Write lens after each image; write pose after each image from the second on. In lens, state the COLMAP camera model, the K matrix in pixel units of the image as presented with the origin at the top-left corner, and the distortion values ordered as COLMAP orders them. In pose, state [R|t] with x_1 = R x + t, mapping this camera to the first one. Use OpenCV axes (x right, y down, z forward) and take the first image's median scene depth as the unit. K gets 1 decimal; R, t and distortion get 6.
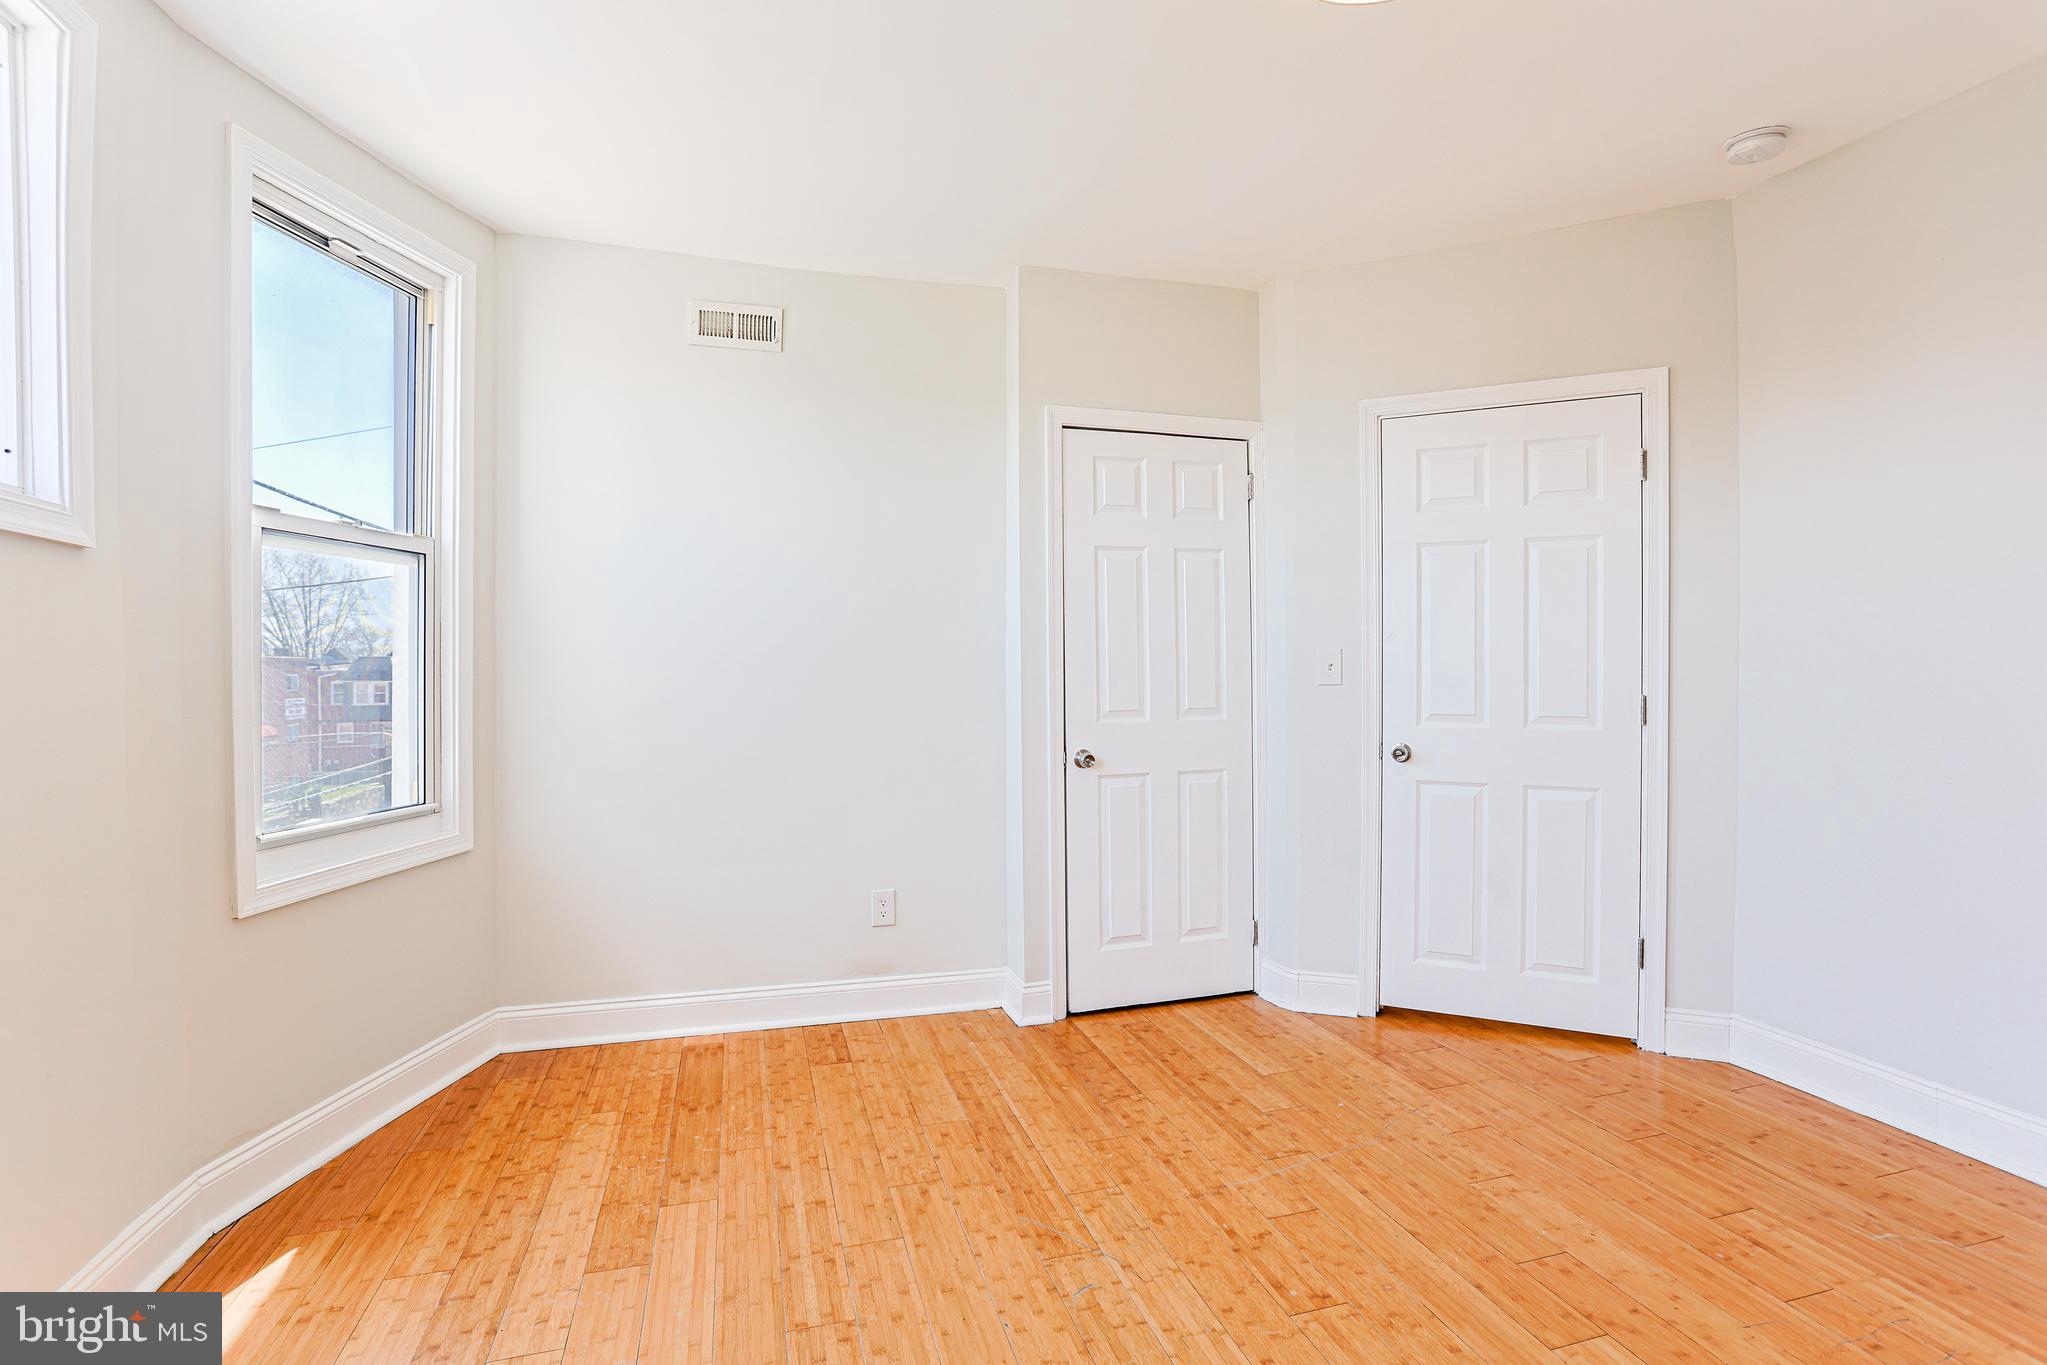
lens RADIAL K [[983.2, 0, 1013.7], [0, 983.2, 678.1], [0, 0, 1]] dist [-0.060206, 0.029509]
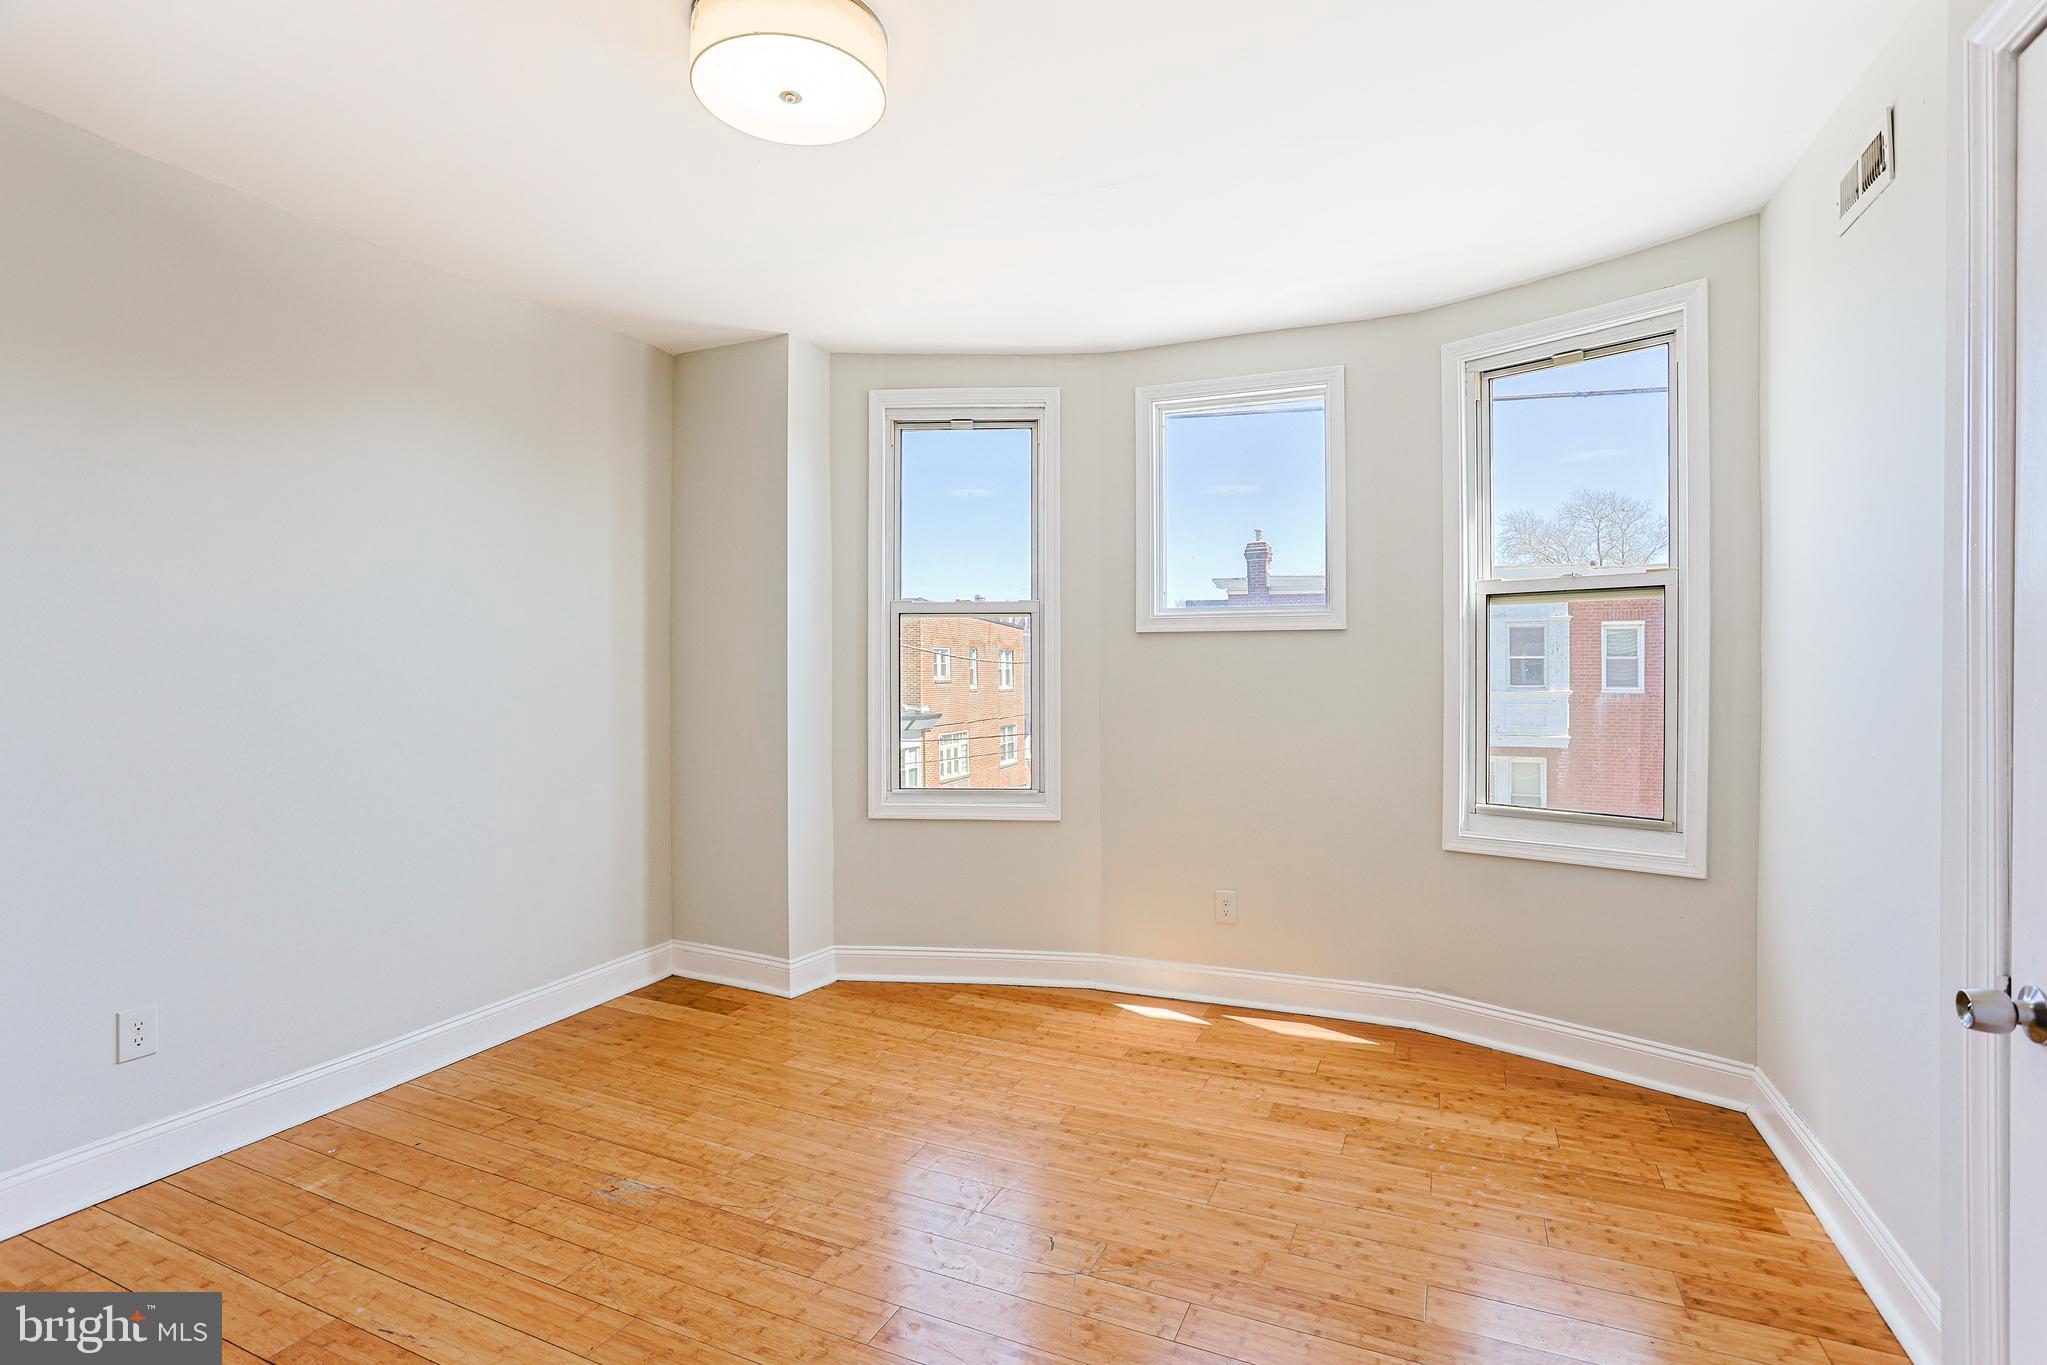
lens RADIAL K [[983.2, 0, 1013.7], [0, 983.2, 678.1], [0, 0, 1]] dist [-0.060206, 0.029509]
pose [[-0.648478, 0.015018, -0.761085, 0.759158], [0.000556, 0.999814, 0.019254, -0.051420], [0.761233, 0.012063, -0.648366, 1.331695]]
